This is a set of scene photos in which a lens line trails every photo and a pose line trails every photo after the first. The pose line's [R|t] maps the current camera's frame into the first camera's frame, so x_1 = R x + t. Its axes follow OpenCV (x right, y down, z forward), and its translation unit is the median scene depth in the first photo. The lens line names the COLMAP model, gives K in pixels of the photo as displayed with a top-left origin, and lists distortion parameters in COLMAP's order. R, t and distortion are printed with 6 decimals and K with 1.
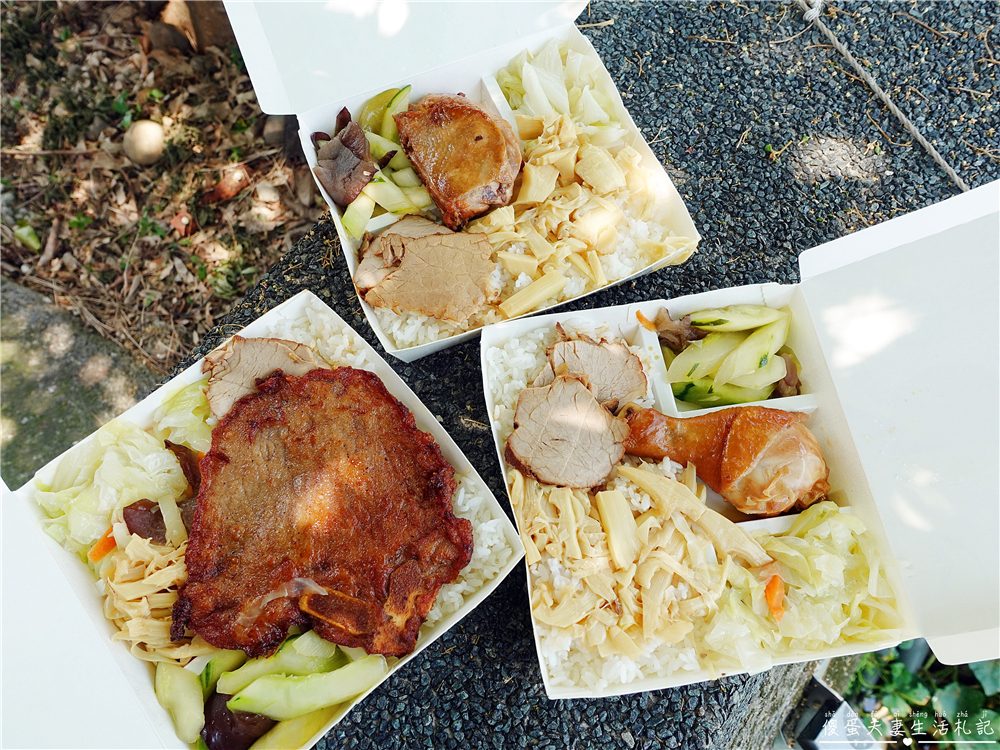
lens RADIAL K [[775.6, 0, 500.0], [0, 775.6, 375.0], [0, 0, 1]] dist [0.006312, -0.008269]
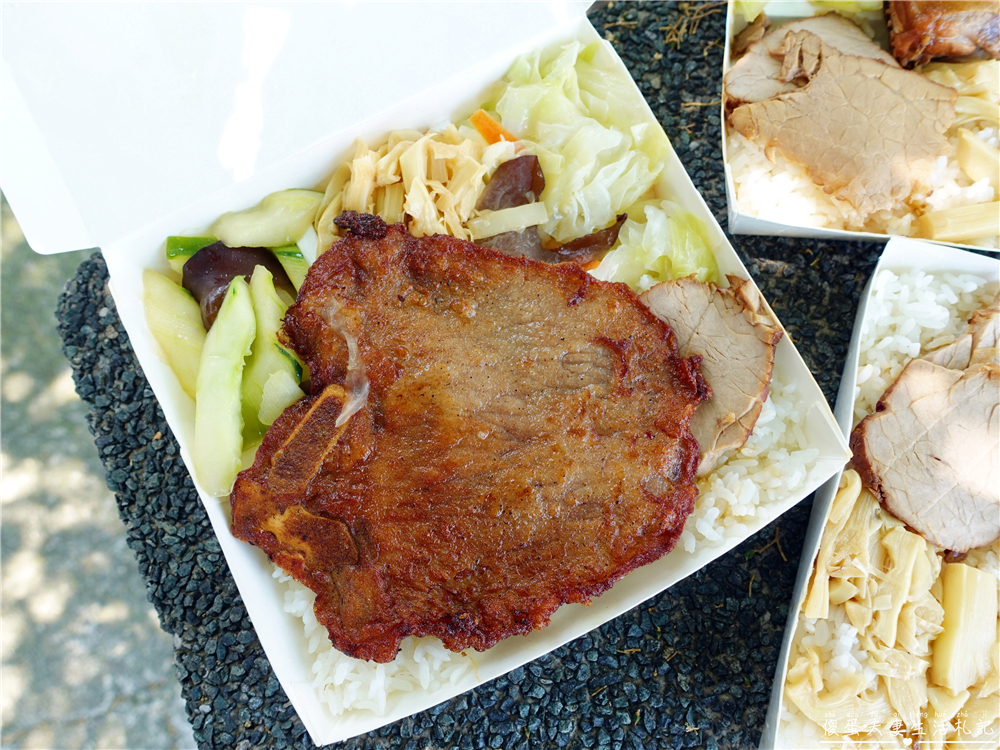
lens RADIAL K [[775.6, 0, 500.0], [0, 775.6, 375.0], [0, 0, 1]] dist [0.006312, -0.008269]
pose [[0.899665, 0.429288, -0.079466, -0.191924], [-0.401683, 0.885231, 0.234555, 0.015279], [0.171037, -0.179101, 0.968849, 0.301329]]
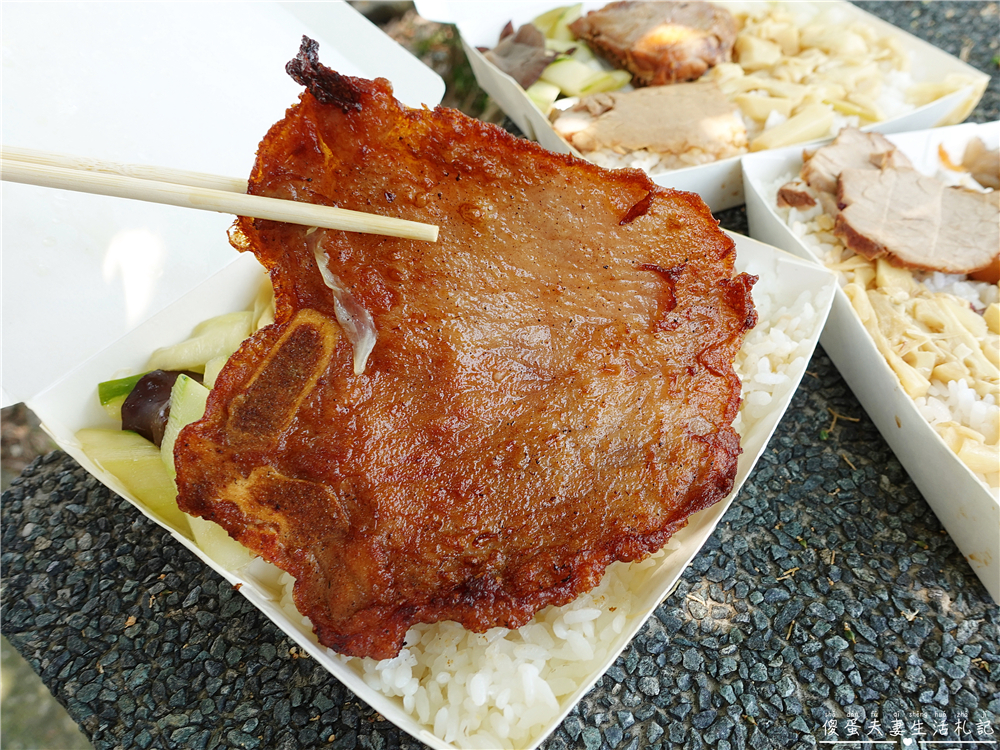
lens RADIAL K [[775.6, 0, 500.0], [0, 775.6, 375.0], [0, 0, 1]] dist [0.006312, -0.008269]
pose [[0.999216, -0.037407, -0.012974, -0.229278], [0.030274, 0.933019, -0.358551, 0.360557], [0.025517, 0.357877, 0.933420, 0.355231]]
